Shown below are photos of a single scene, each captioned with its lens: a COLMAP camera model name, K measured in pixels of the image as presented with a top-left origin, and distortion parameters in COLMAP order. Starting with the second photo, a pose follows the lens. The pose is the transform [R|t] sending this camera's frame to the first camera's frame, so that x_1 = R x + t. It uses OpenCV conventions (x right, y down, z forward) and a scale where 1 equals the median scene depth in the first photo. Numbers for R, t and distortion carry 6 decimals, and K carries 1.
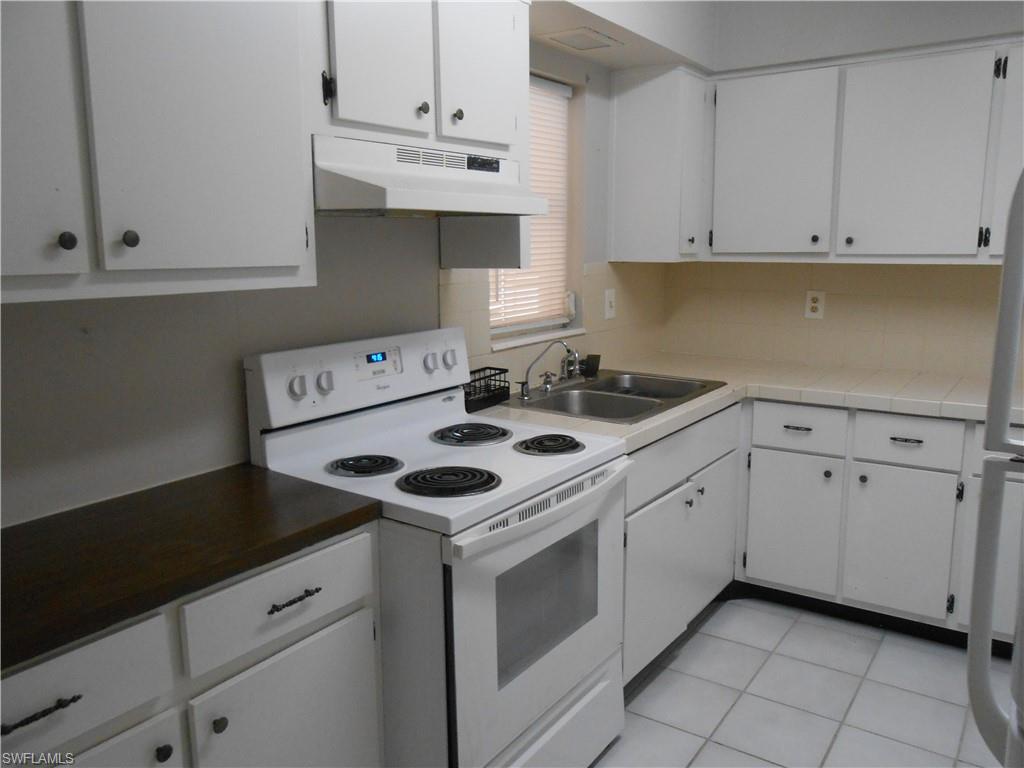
lens RADIAL K [[801.6, 0, 511.6], [0, 801.6, 381.6], [0, 0, 1]] dist [-0.052829, 0.091059]
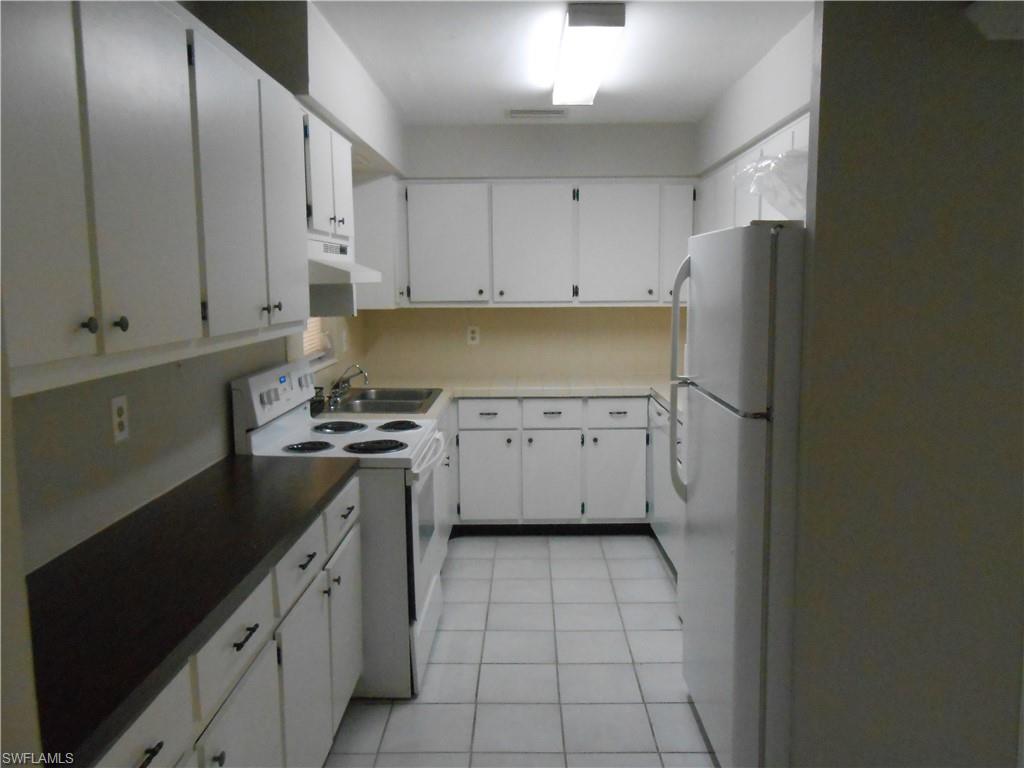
lens RADIAL K [[782.4, 0, 510.1], [0, 782.4, 374.7], [0, 0, 1]] dist [0.076244, 0.080228]
pose [[0.837978, -0.066065, 0.541690, -0.442621], [0.096623, 0.994923, -0.028130, 0.030641], [-0.537082, 0.075912, 0.840108, -0.319072]]
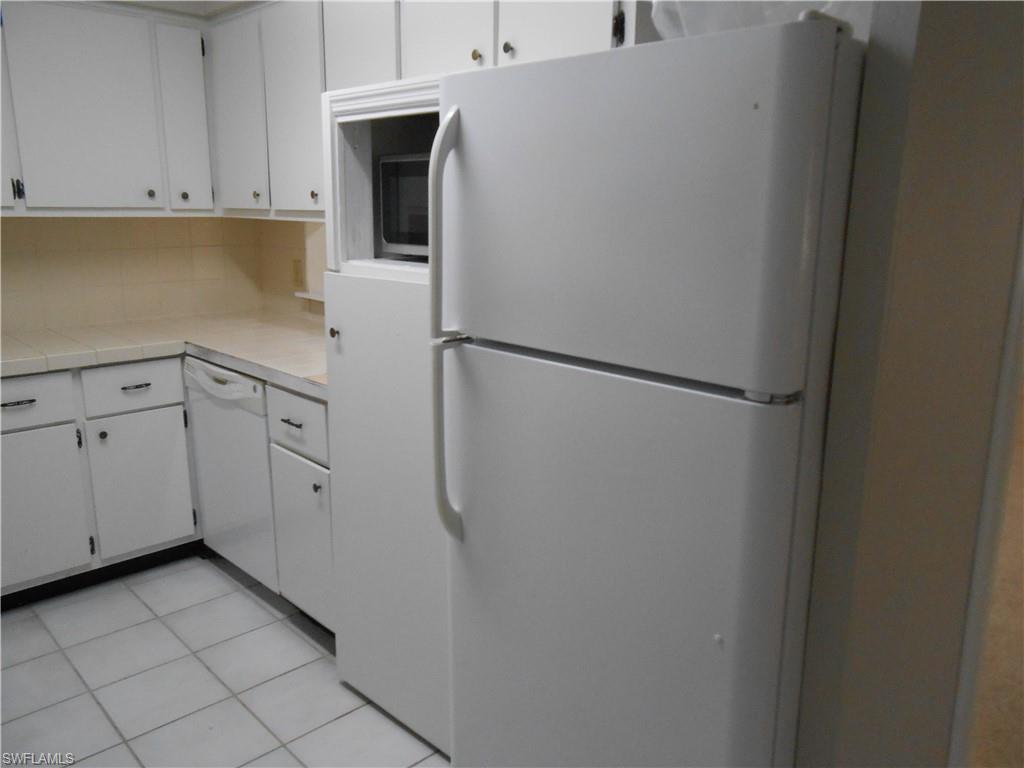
lens RADIAL K [[810.8, 0, 513.2], [0, 810.8, 383.4], [0, 0, 1]] dist [0.007998, 0.006174]
pose [[0.212322, -0.212126, 0.953898, -0.296200], [0.156655, 0.970918, 0.181043, -0.032725], [-0.964561, 0.110994, 0.239378, 0.184954]]
